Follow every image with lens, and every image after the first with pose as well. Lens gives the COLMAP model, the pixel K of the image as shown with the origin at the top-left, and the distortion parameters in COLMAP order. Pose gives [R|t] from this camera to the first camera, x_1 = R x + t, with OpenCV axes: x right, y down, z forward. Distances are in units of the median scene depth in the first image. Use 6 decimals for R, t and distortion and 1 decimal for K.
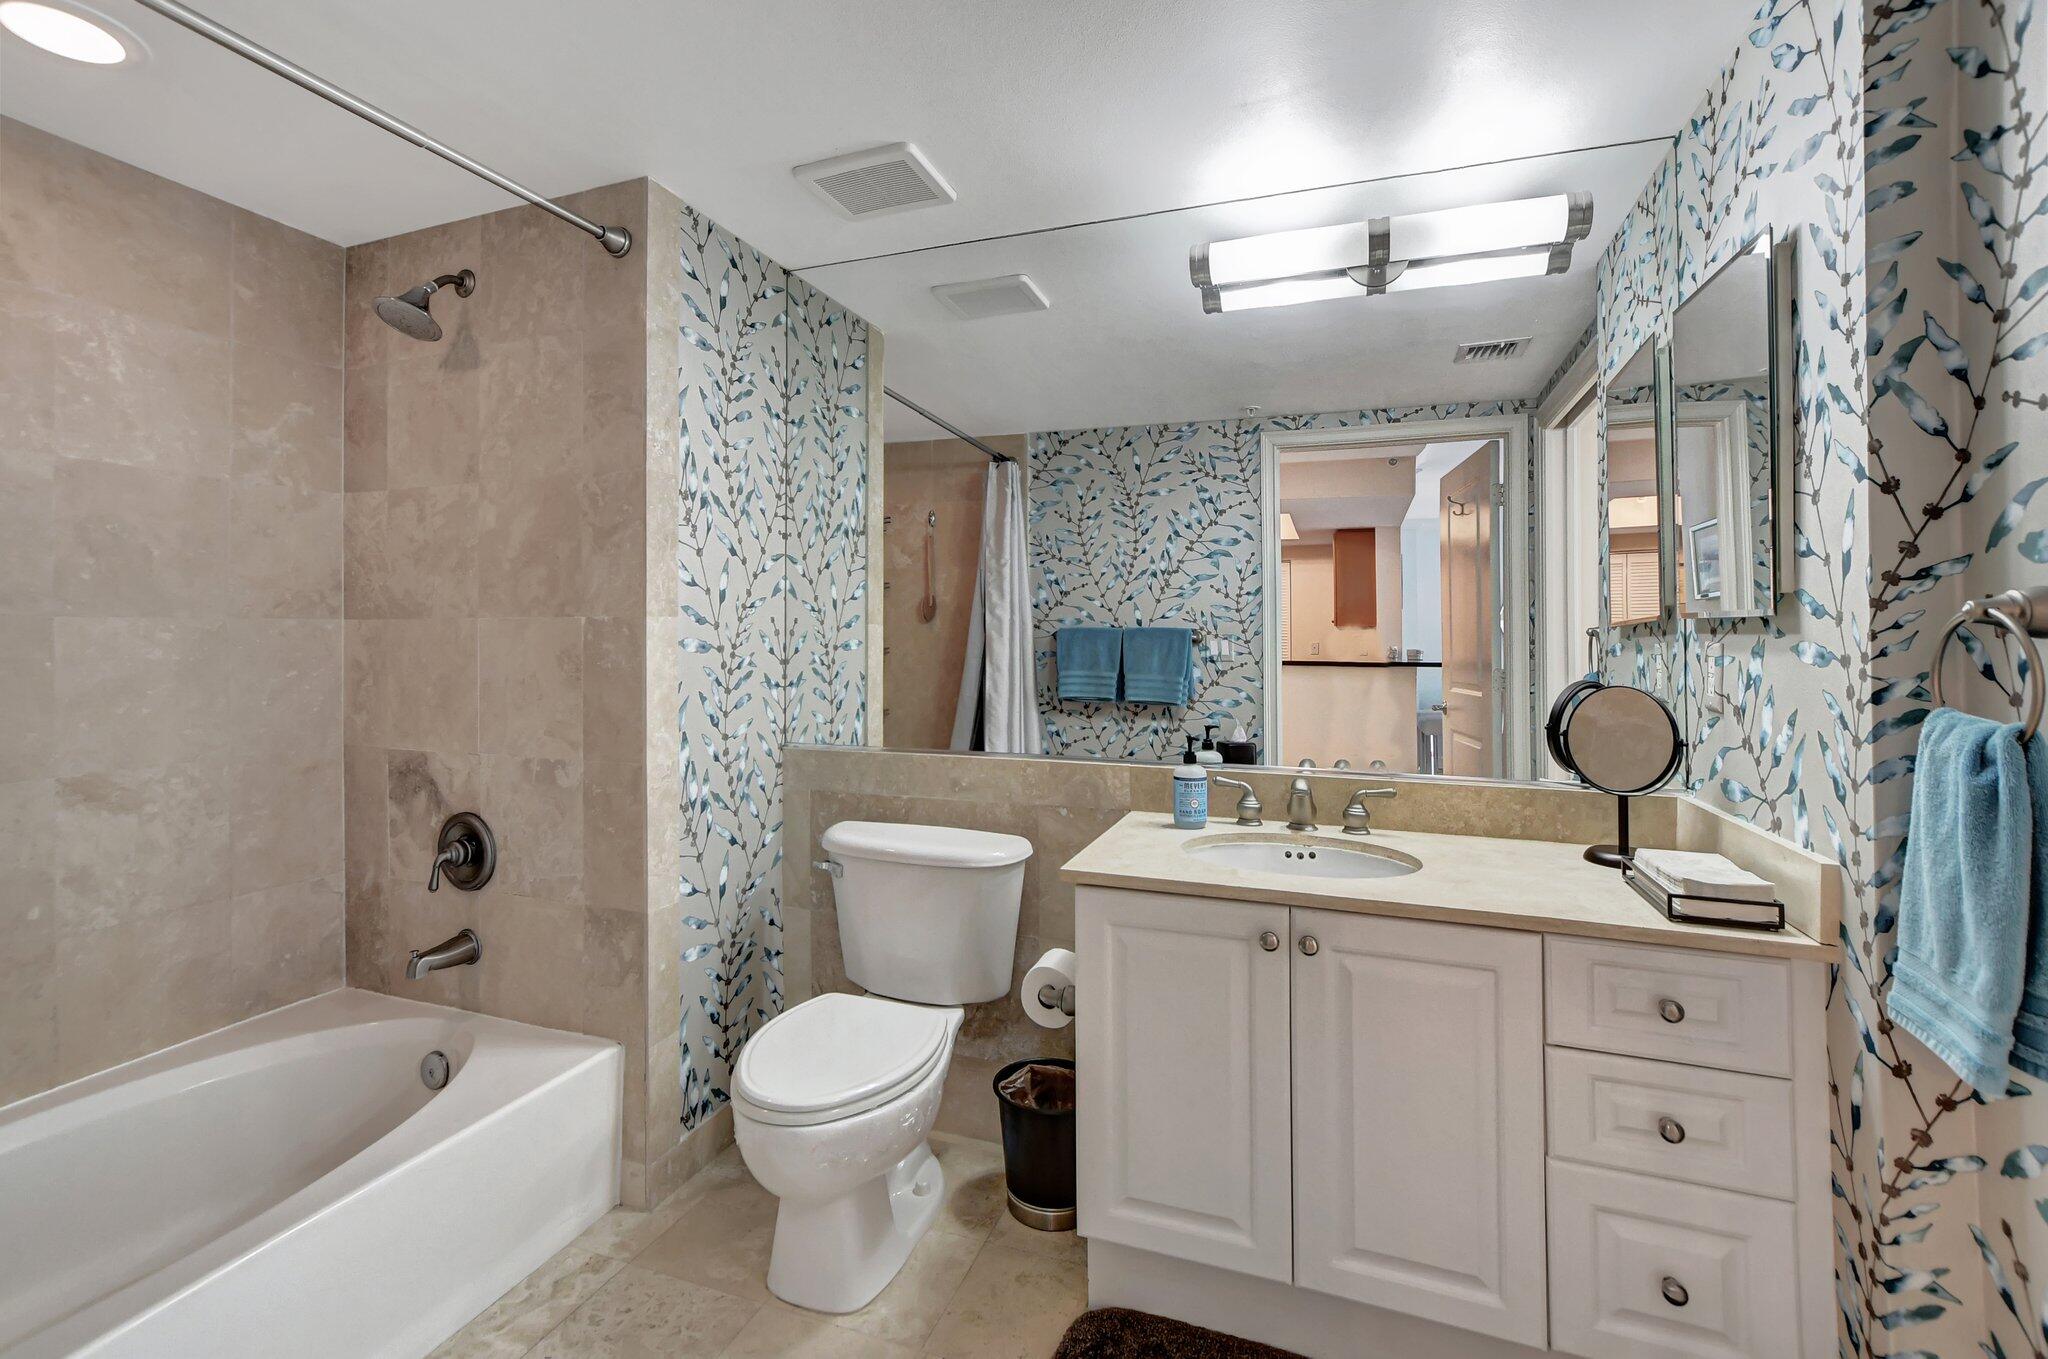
lens RADIAL K [[927.1, 0, 1020.6], [0, 927.1, 629.0], [0, 0, 1]] dist [-0.008384, 0.004686]
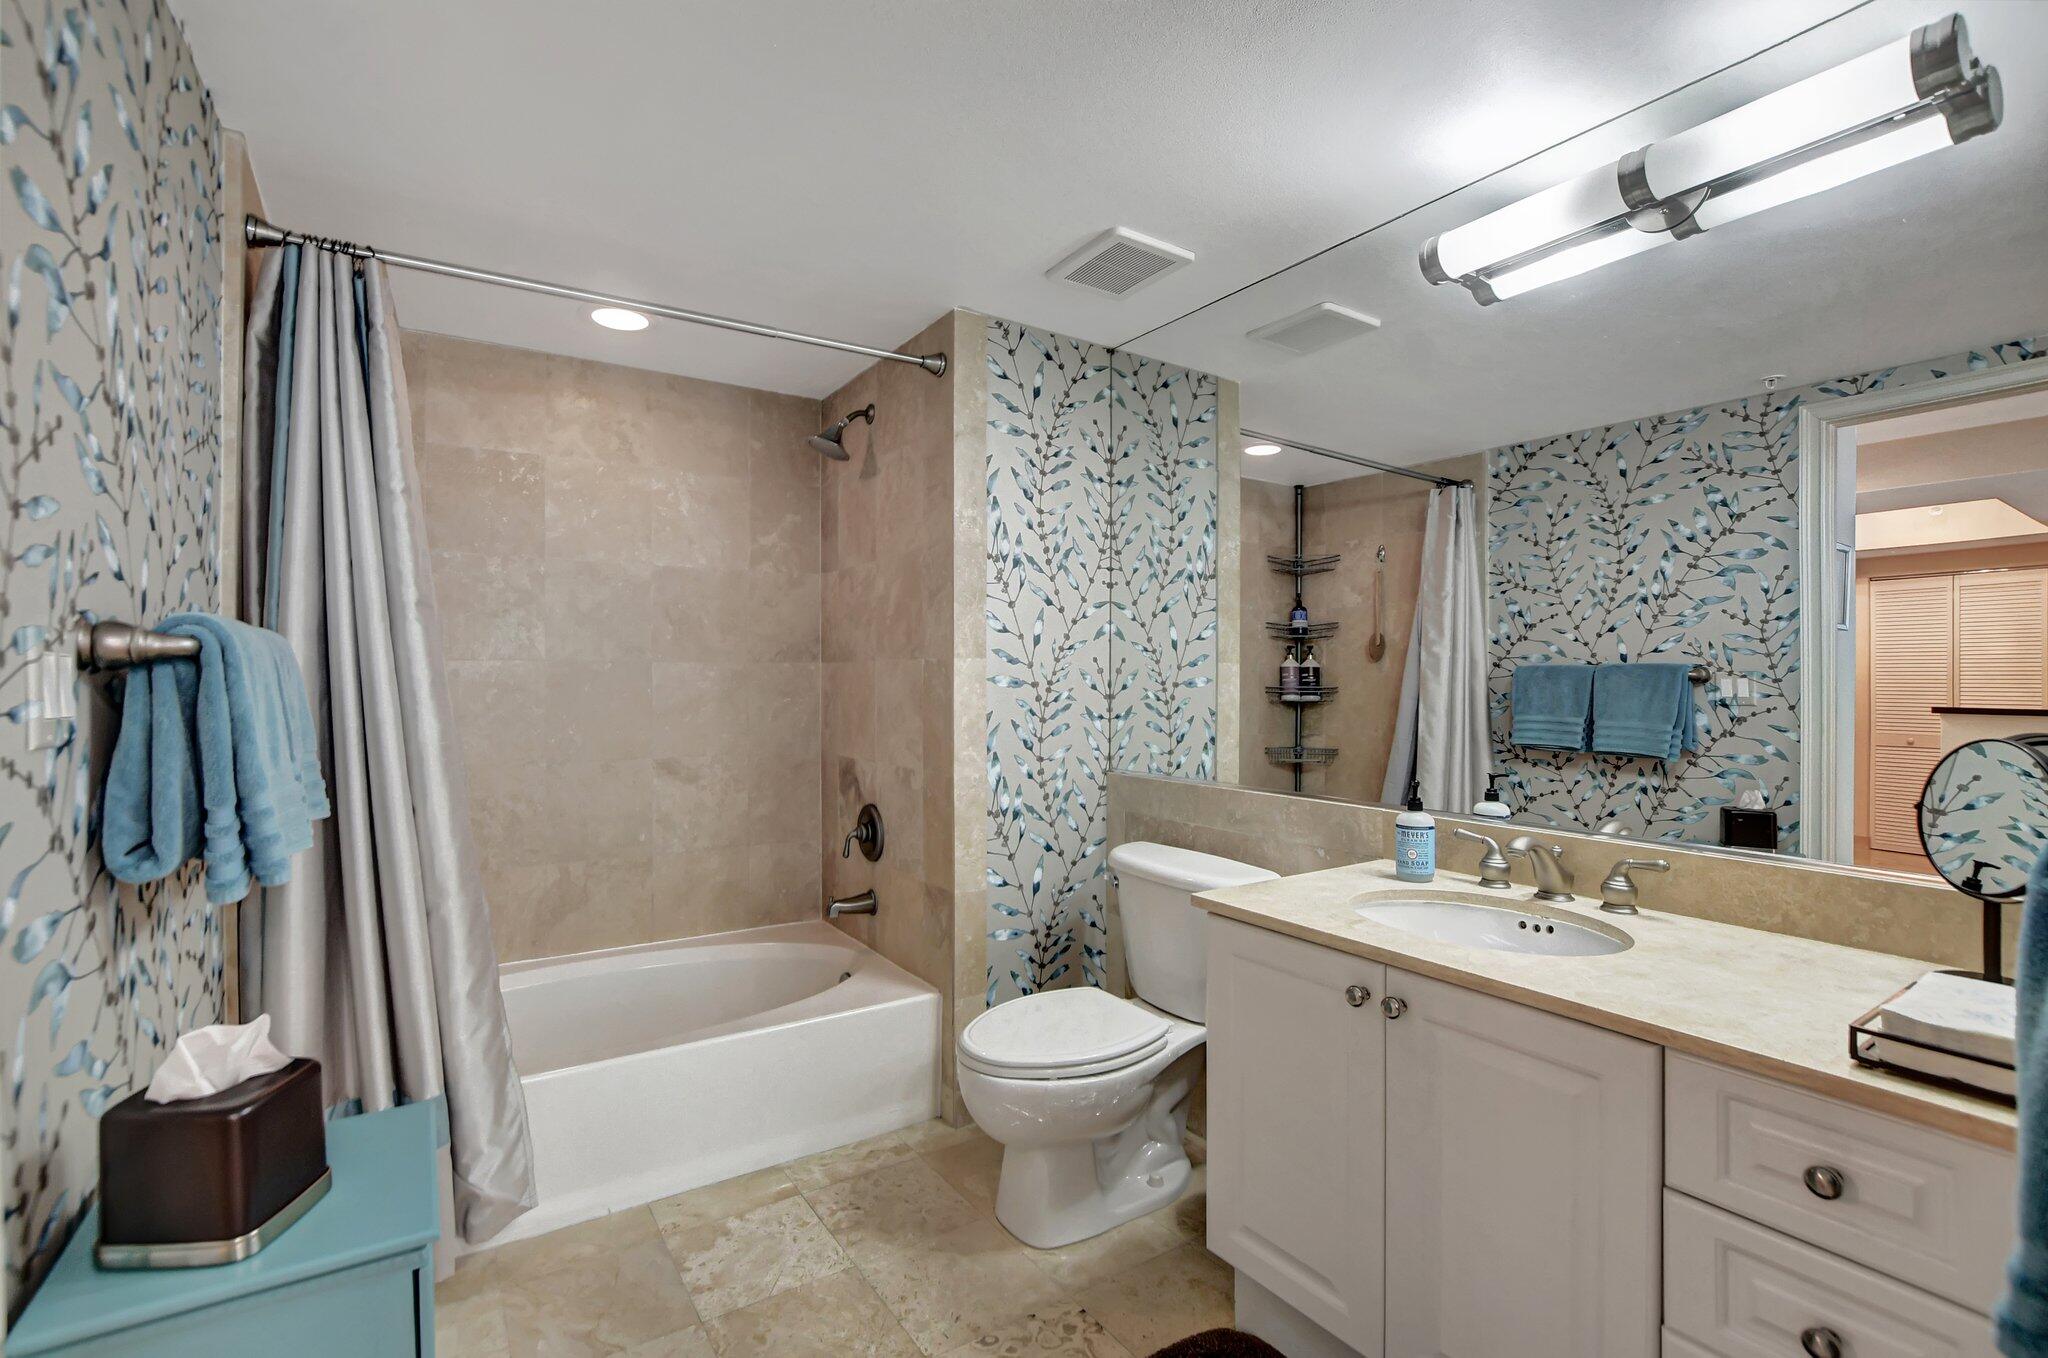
lens RADIAL K [[927.1, 0, 1041.9], [0, 927.1, 674.3], [0, 0, 1]] dist [-0.008384, 0.004686]
pose [[0.813003, -0.003086, -0.582251, 0.384857], [0.004676, 0.999988, 0.001229, 0.007421], [0.582241, -0.003721, 0.813008, 0.038292]]
